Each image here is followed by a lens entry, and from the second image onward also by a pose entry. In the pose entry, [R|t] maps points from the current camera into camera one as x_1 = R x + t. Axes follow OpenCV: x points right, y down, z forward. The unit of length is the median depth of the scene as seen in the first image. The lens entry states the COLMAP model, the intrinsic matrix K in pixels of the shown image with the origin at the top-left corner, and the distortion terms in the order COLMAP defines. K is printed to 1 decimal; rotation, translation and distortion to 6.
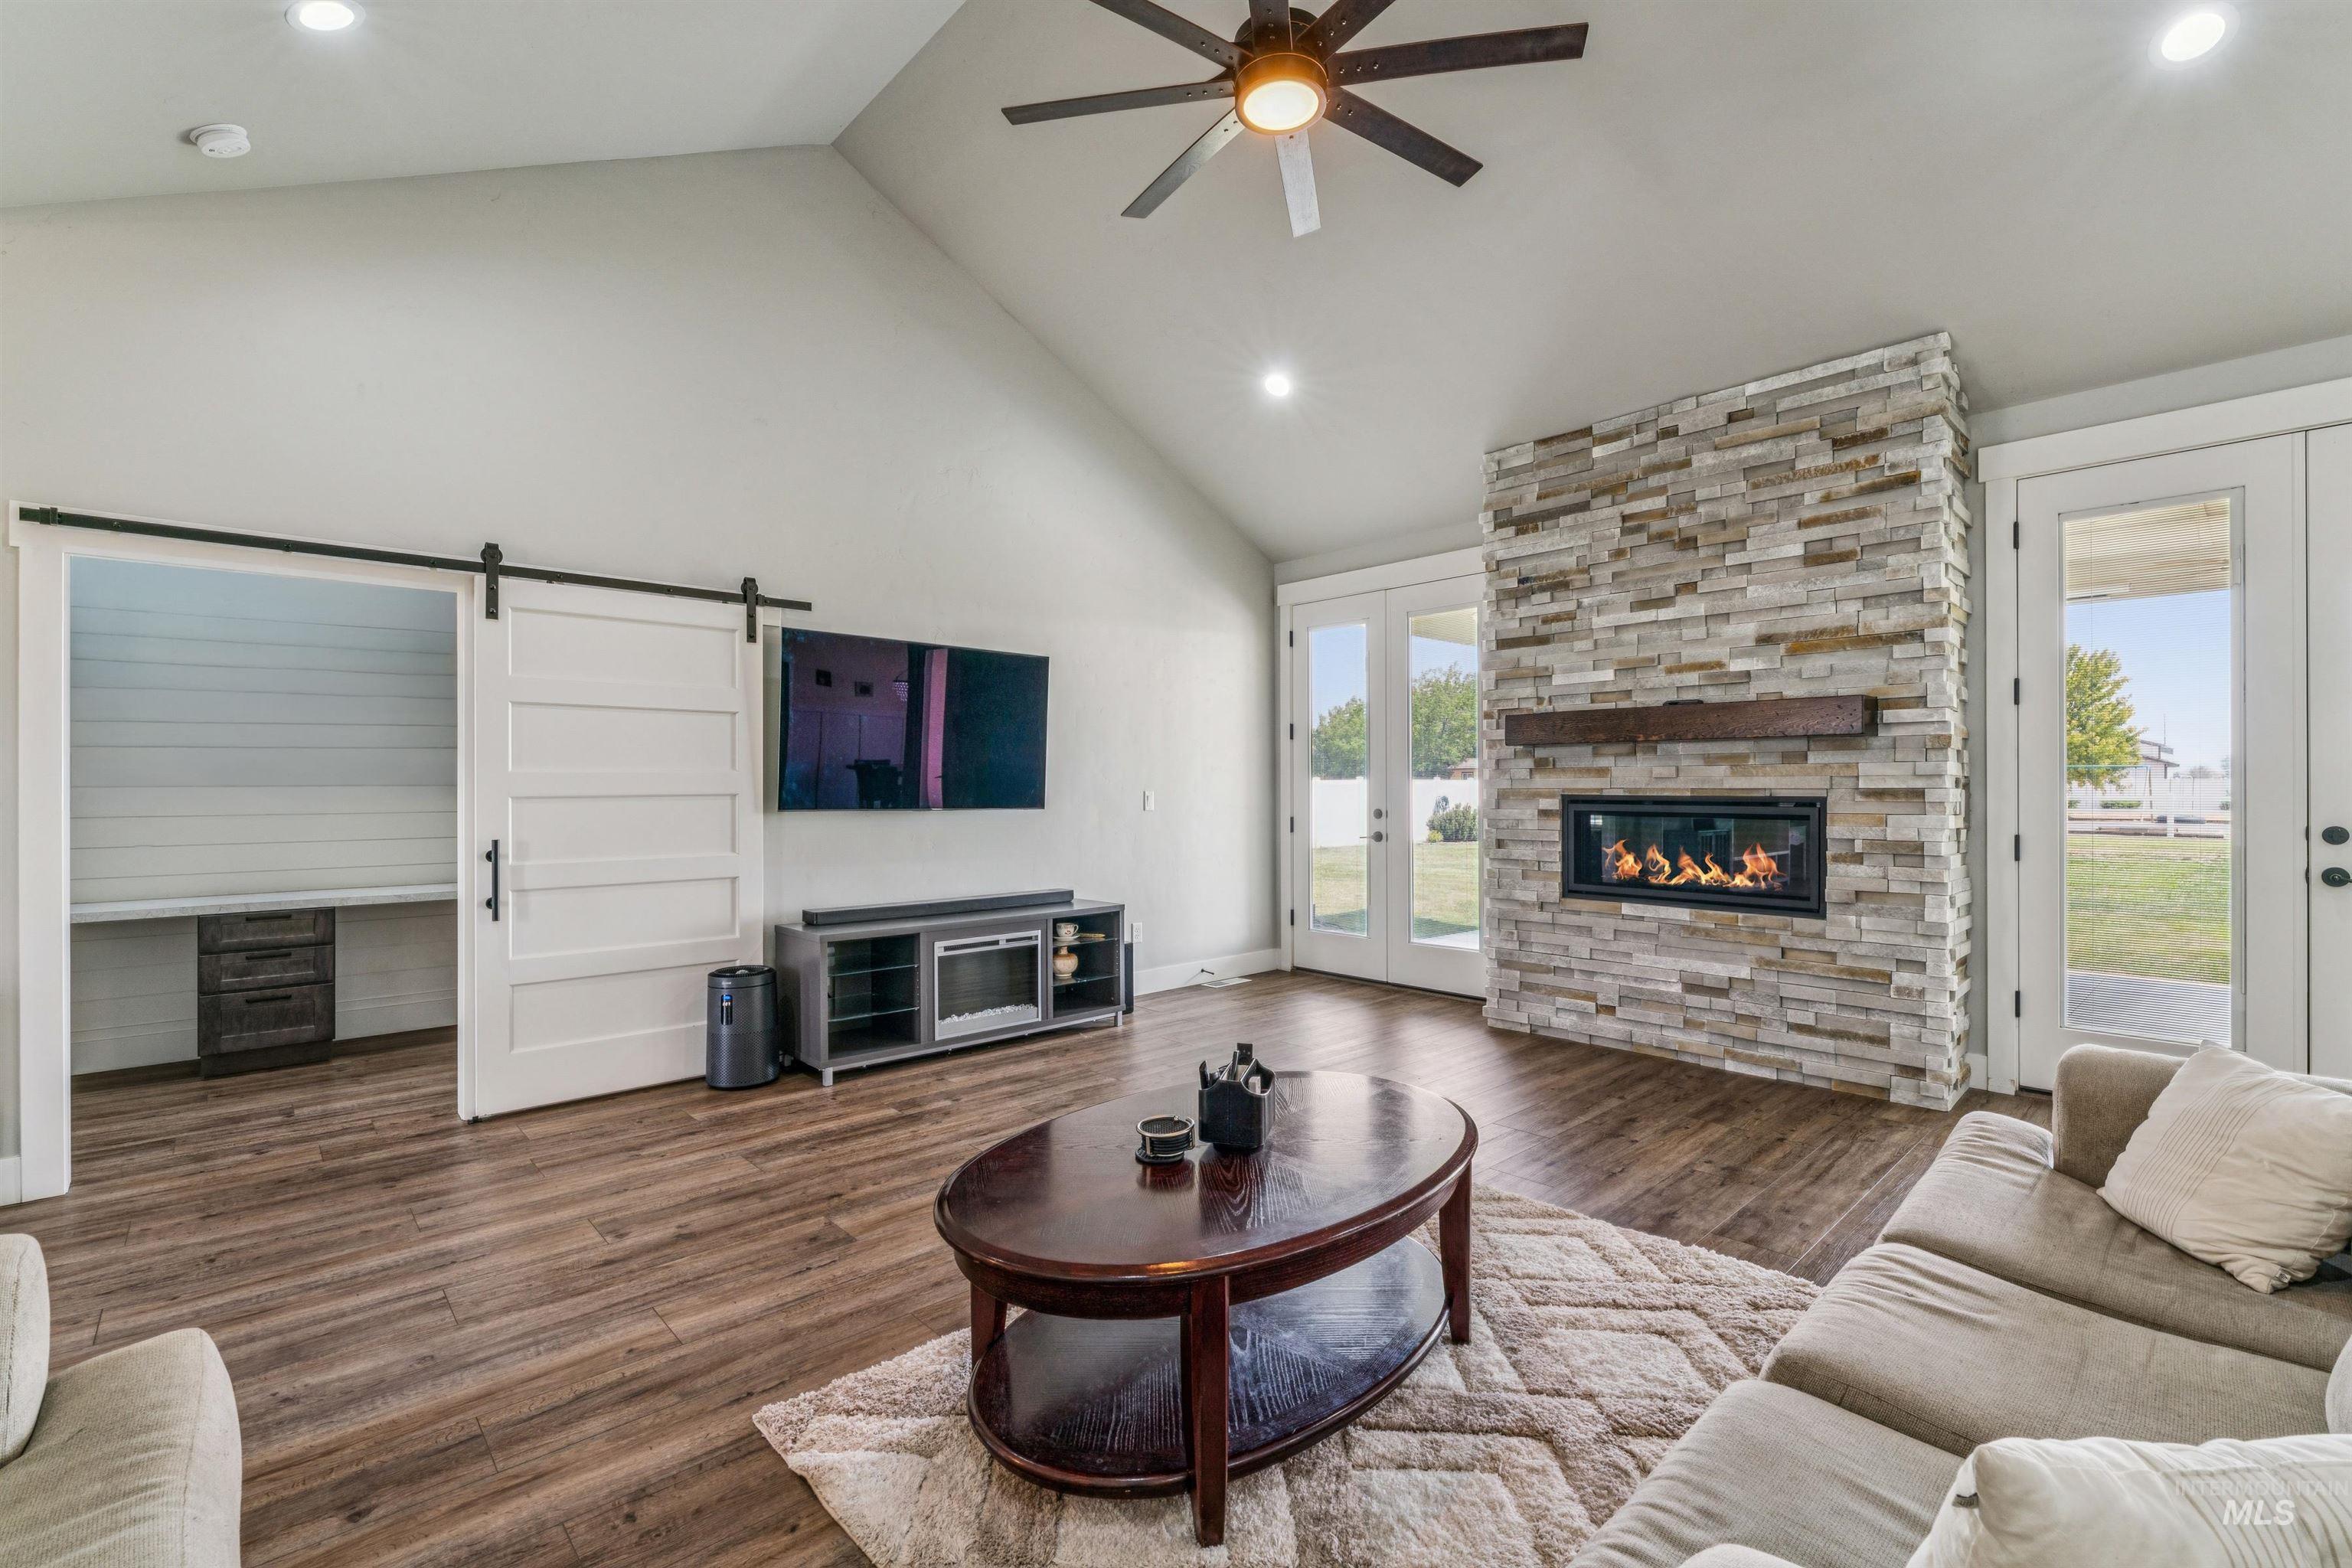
lens RADIAL K [[1024.6, 0, 1176.0], [0, 1024.6, 784.0], [0, 0, 1]] dist [-0.006842, 0.000383]
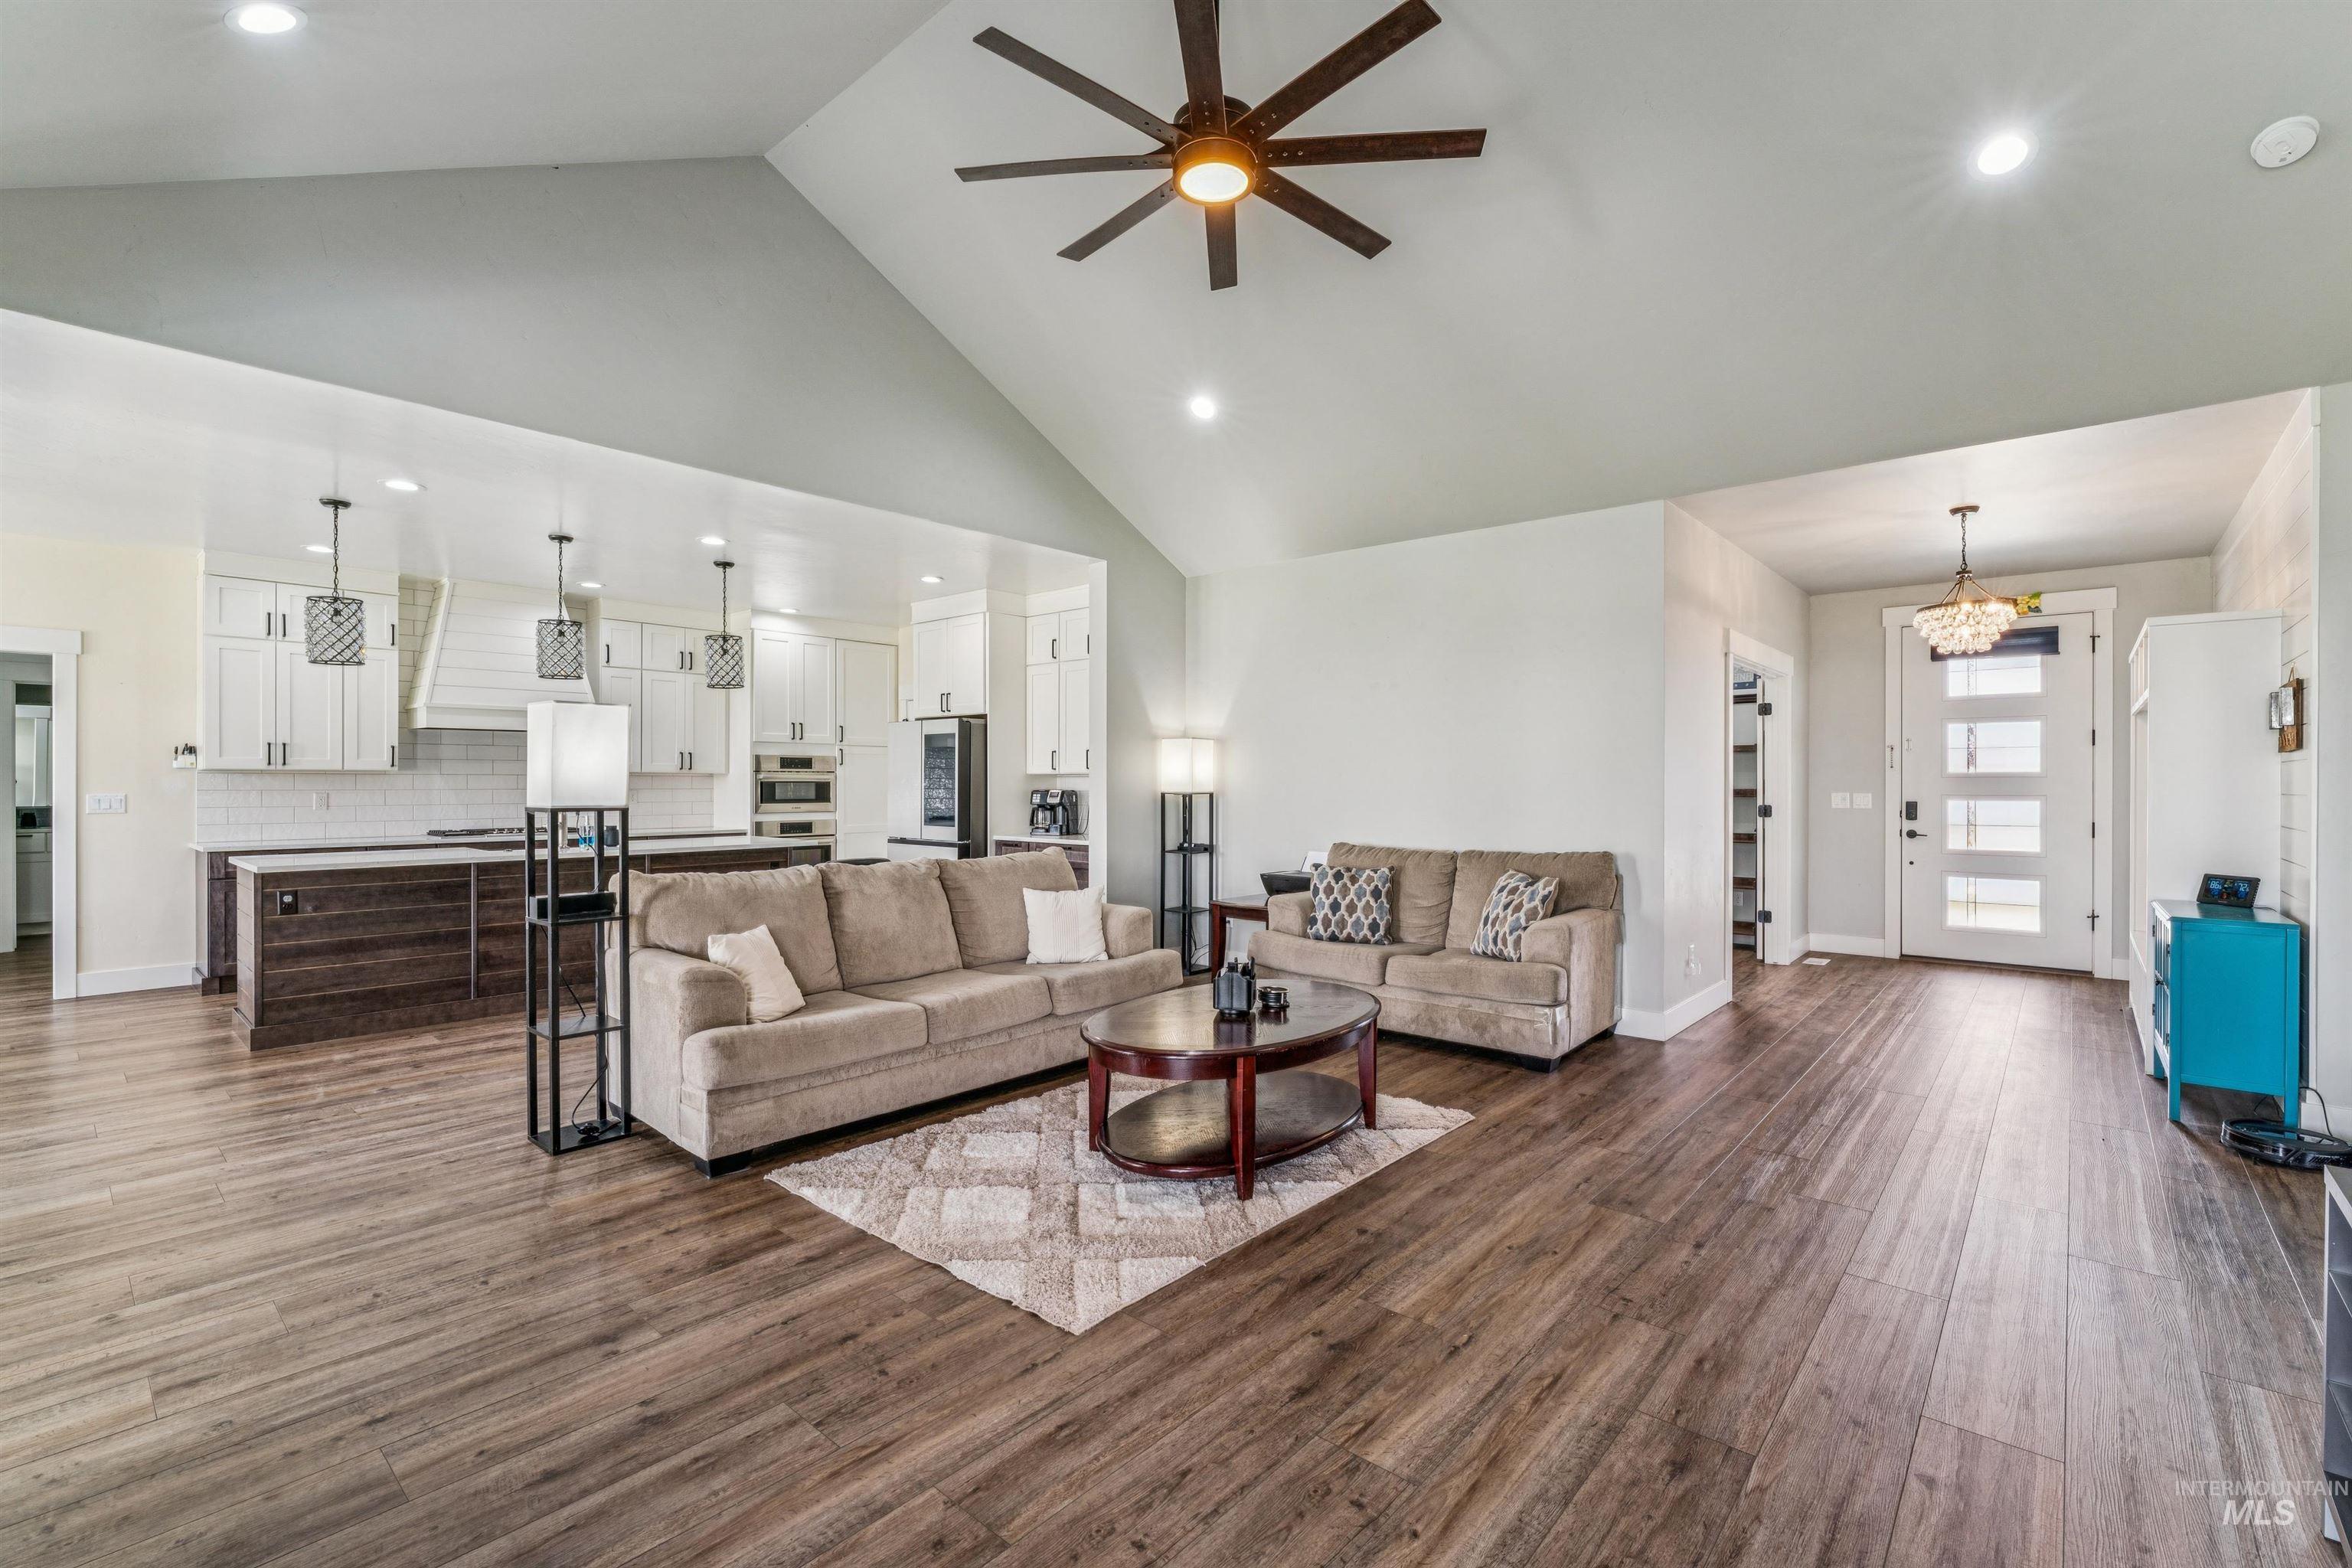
lens RADIAL K [[1021.1, 0, 1176.0], [0, 1021.1, 784.0], [0, 0, 1]] dist [-0.005215, -0.000537]
pose [[-0.994884, 0.002200, -0.101002, 0.157653], [0.002146, 0.999997, 0.000639, -0.010698], [0.101003, 0.000419, -0.994886, 1.288244]]
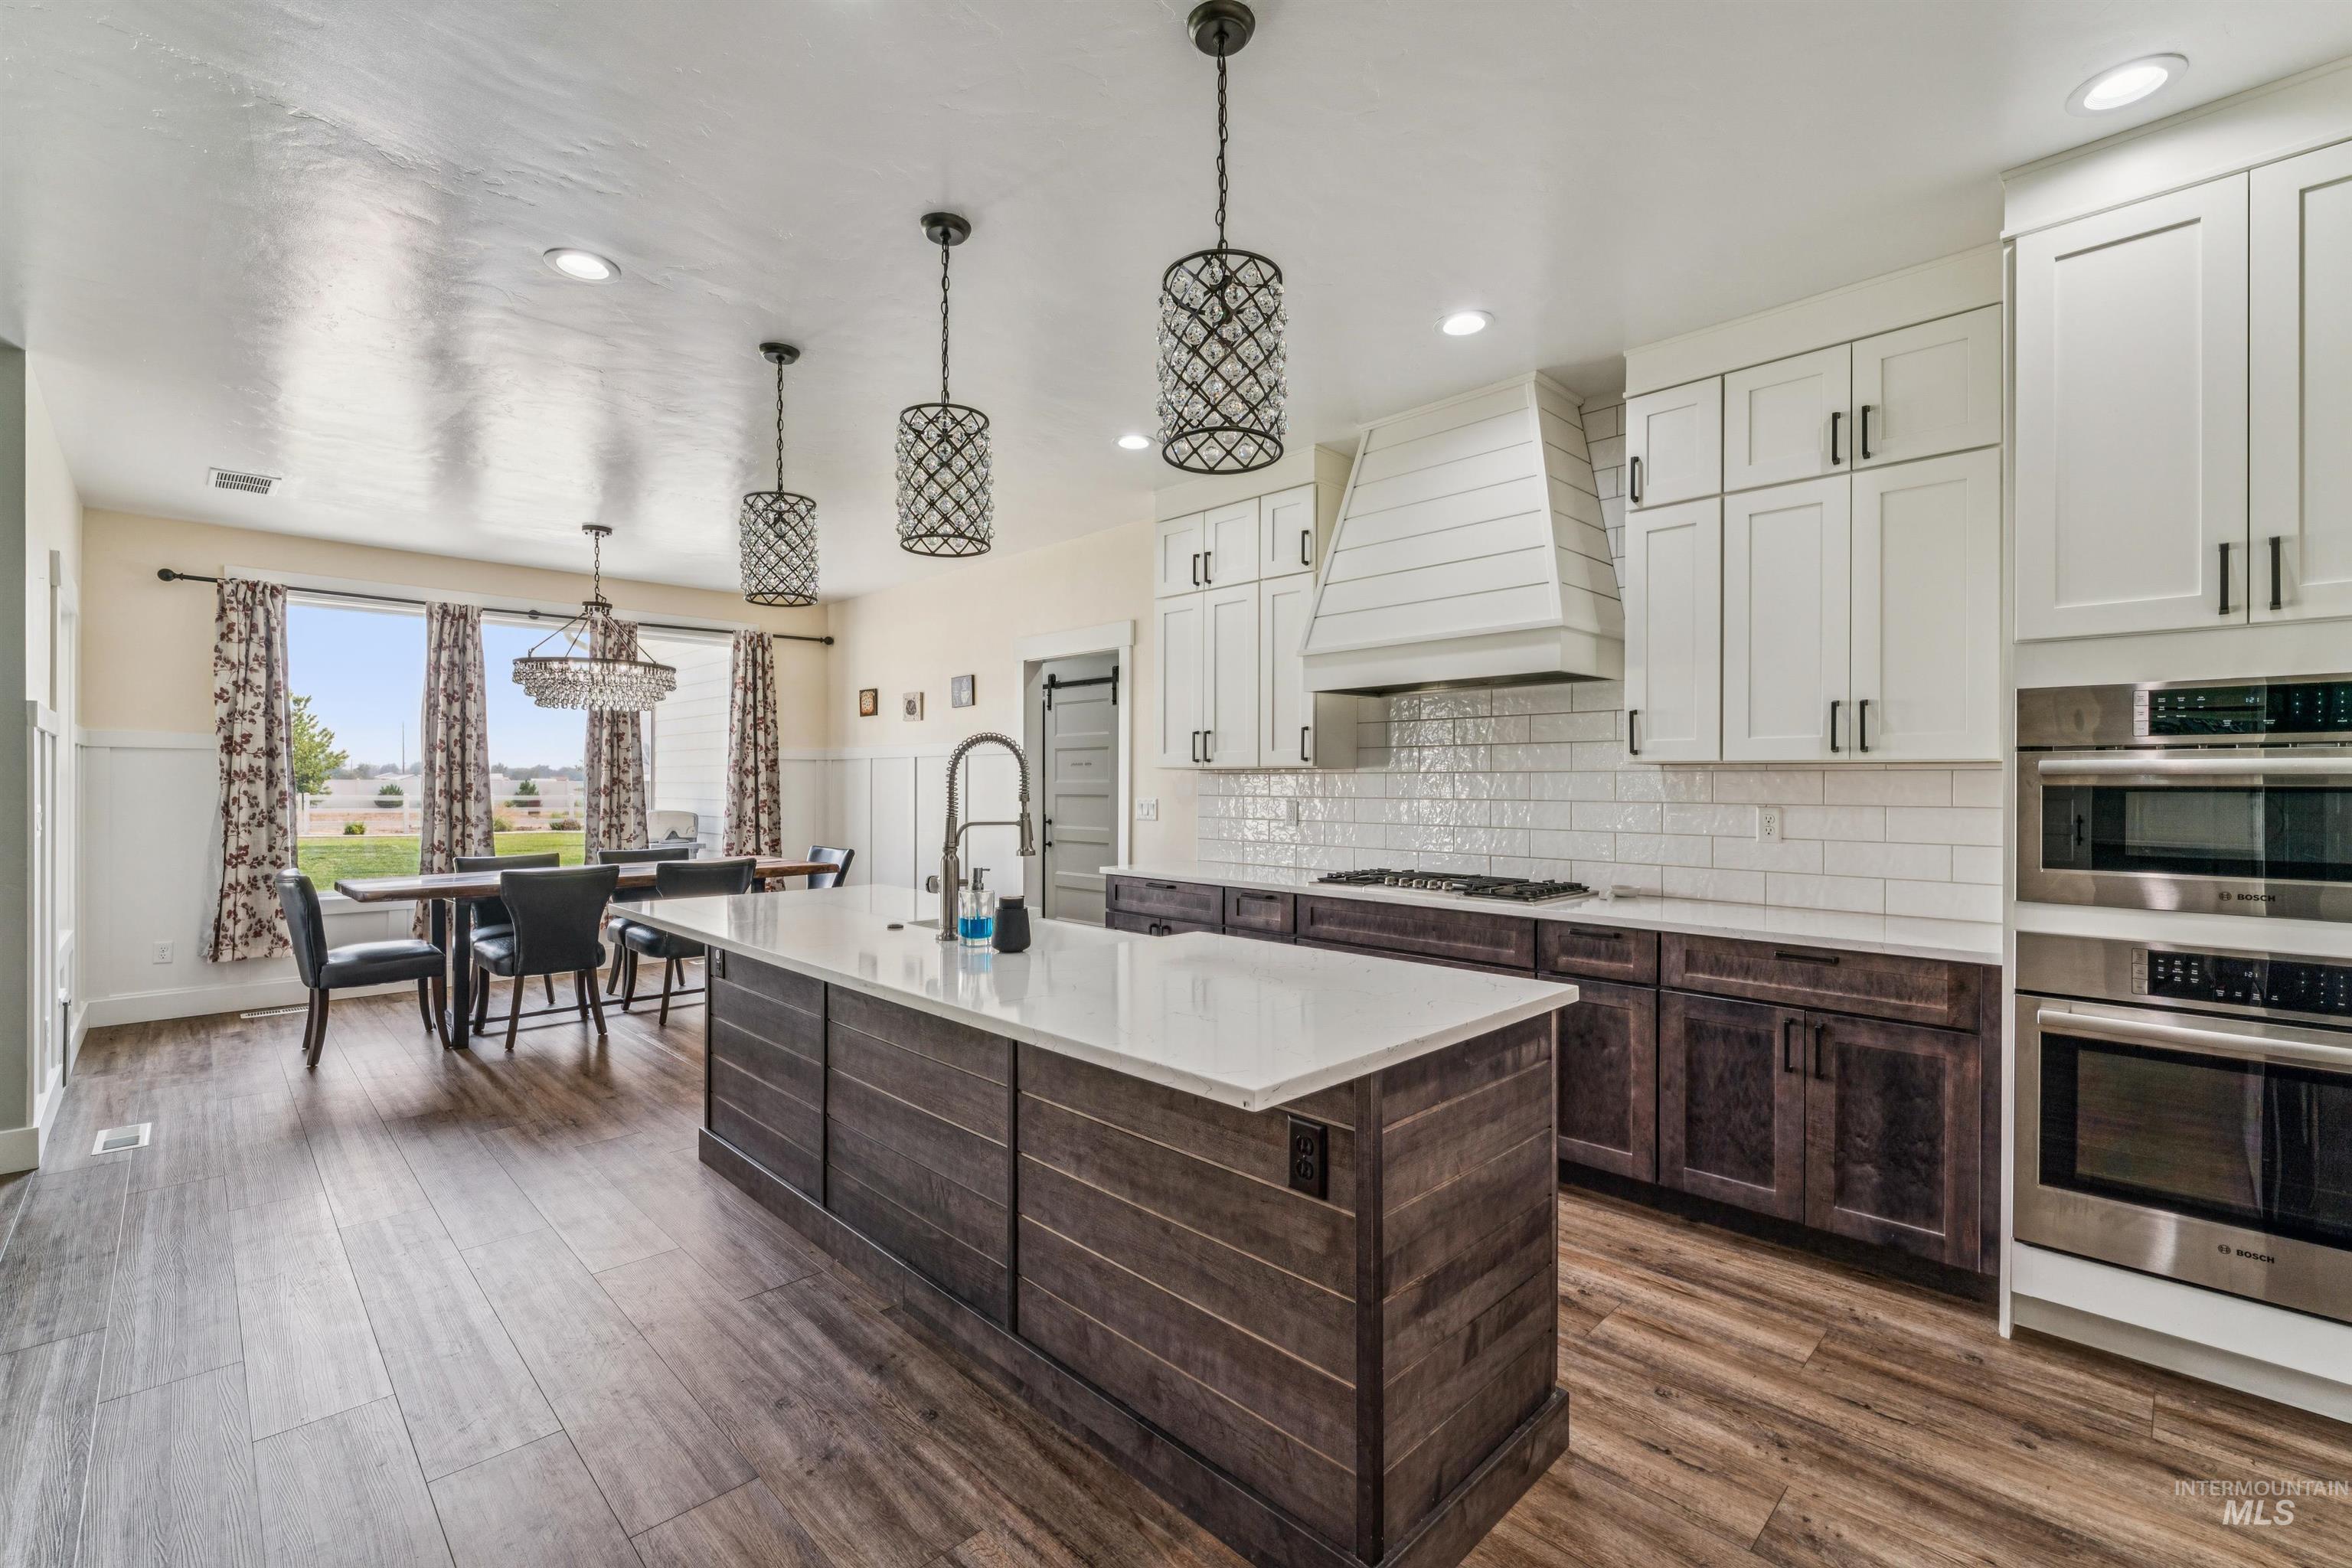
lens RADIAL K [[1011.6, 0, 1176.0], [0, 1011.6, 784.0], [0, 0, 1]] dist [0.000763, 0.000194]
pose [[-0.032263, 0.001883, 0.999478, 0.239735], [-0.003761, 0.999991, -0.002005, -0.014607], [-0.999472, -0.003824, -0.032255, -0.233728]]
